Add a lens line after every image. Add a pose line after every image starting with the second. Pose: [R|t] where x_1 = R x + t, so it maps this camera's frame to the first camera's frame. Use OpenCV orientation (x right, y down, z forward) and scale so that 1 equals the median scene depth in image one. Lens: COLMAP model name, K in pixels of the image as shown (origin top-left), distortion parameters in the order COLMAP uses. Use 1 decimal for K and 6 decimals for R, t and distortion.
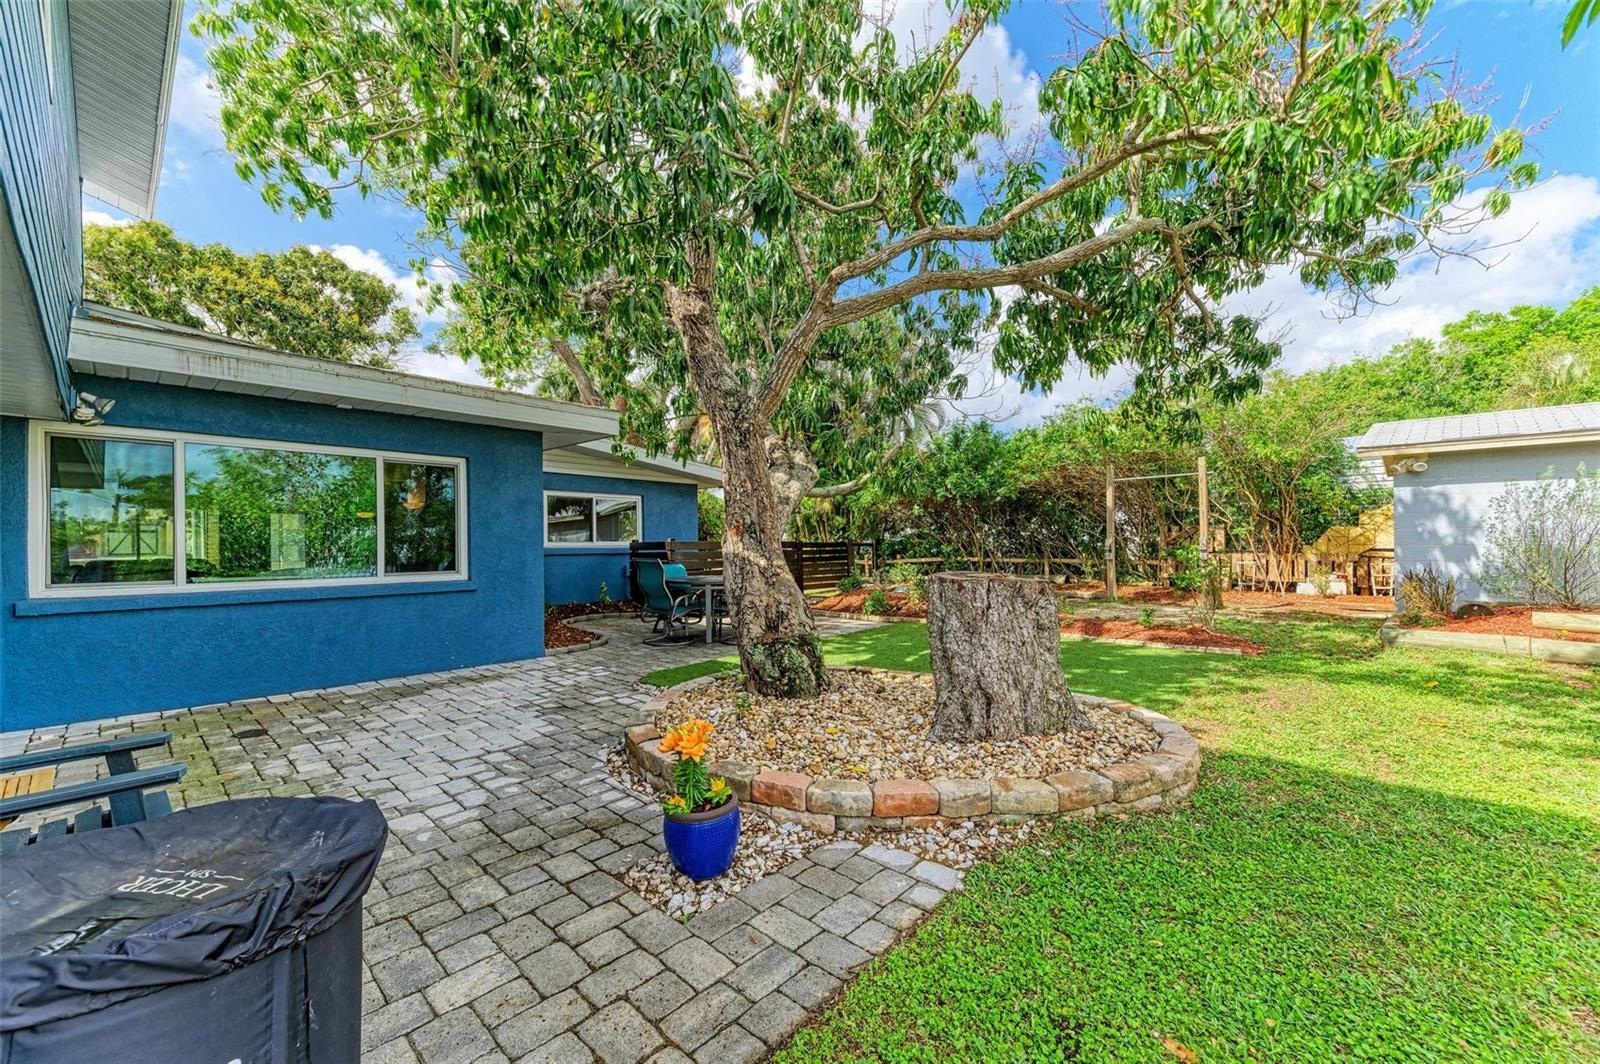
lens RADIAL K [[623.6, 0, 800.0], [0, 623.6, 532.0], [0, 0, 1]] dist [0.000209, -0.000215]
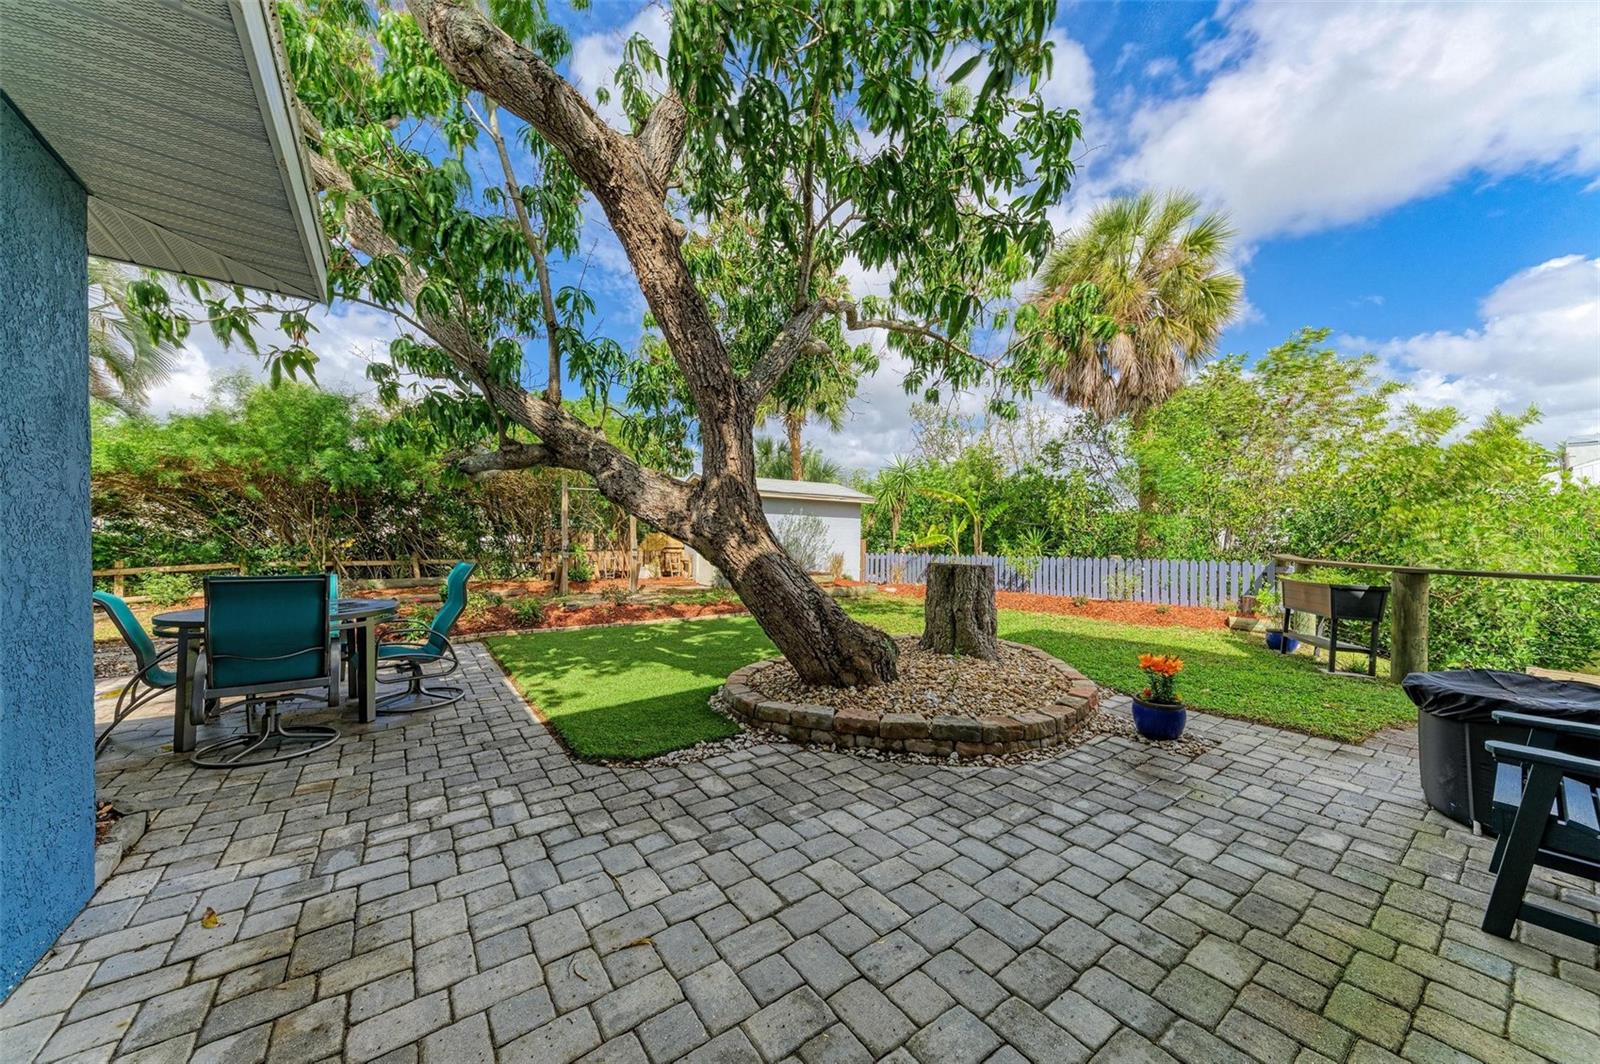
lens RADIAL K [[554.6, 0, 800.0], [0, 554.6, 532.0], [0, 0, 1]] dist [0.000068, 0.000010]
pose [[0.195776, 0.021600, 0.980411, -1.245185], [-0.020457, 0.999630, -0.017939, 0.016321], [-0.980435, -0.016544, 0.196145, 1.132785]]
